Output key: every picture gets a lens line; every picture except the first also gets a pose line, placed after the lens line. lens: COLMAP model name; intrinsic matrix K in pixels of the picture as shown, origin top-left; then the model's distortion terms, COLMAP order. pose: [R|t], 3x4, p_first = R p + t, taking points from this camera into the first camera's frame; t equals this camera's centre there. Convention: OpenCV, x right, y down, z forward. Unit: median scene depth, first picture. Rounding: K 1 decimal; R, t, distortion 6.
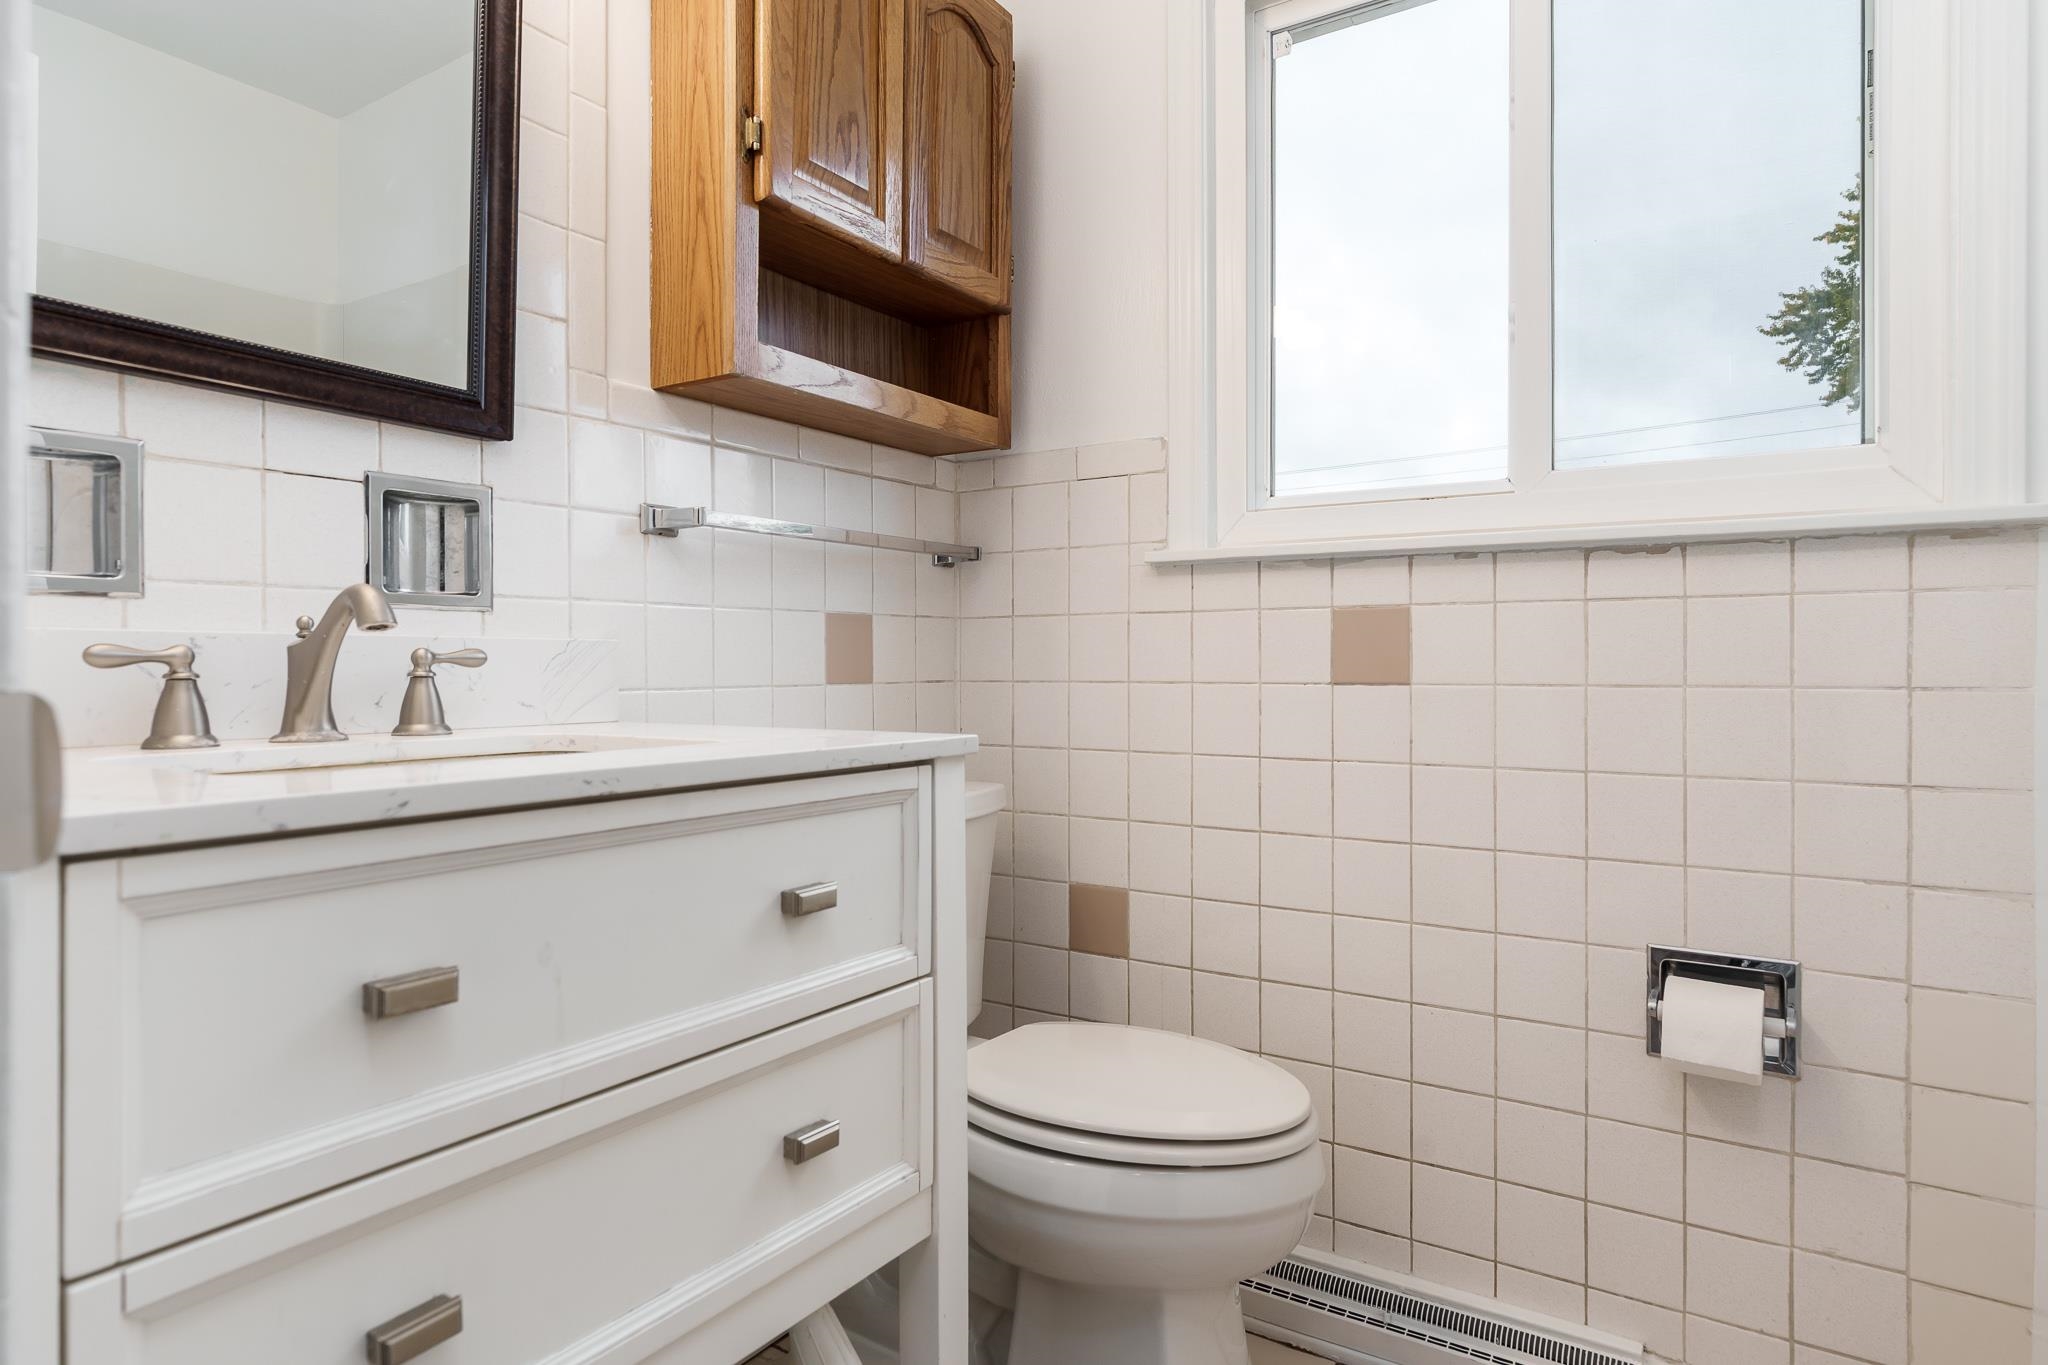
lens RADIAL K [[1160.7, 0, 1026.8], [0, 1160.7, 675.3], [0, 0, 1]] dist [0.002694, 0.000726]
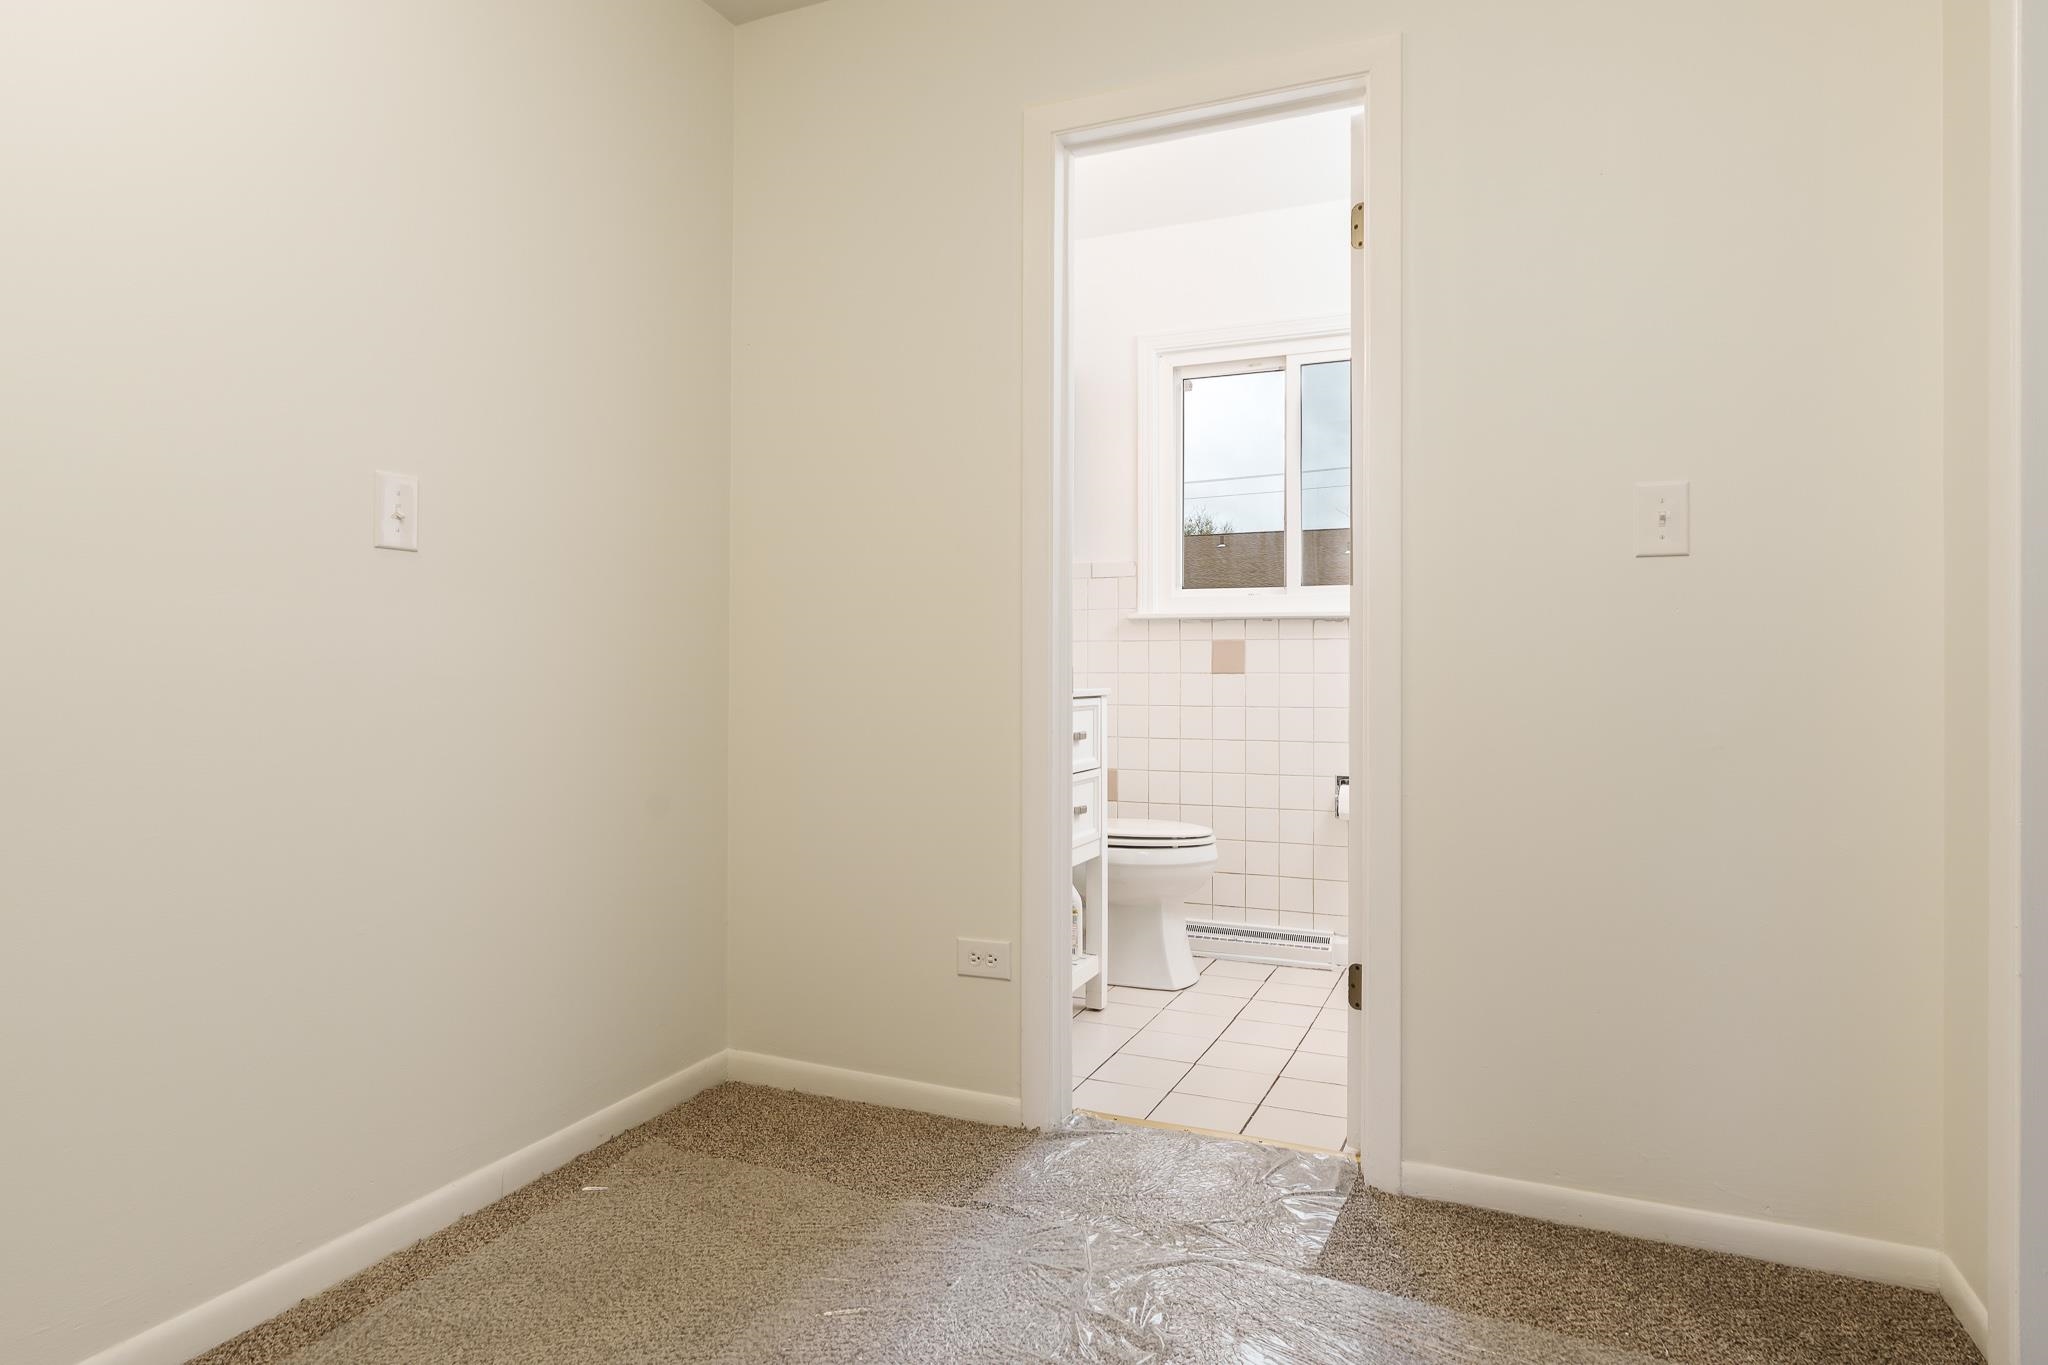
lens RADIAL K [[1160.7, 0, 1022.6], [0, 1160.7, 680.7], [0, 0, 1]] dist [0.002694, 0.000726]
pose [[0.985757, 0.000999, 0.168176, -0.504899], [-0.000918, 0.999999, -0.000562, 0.023432], [-0.168176, 0.000400, 0.985757, -1.233989]]
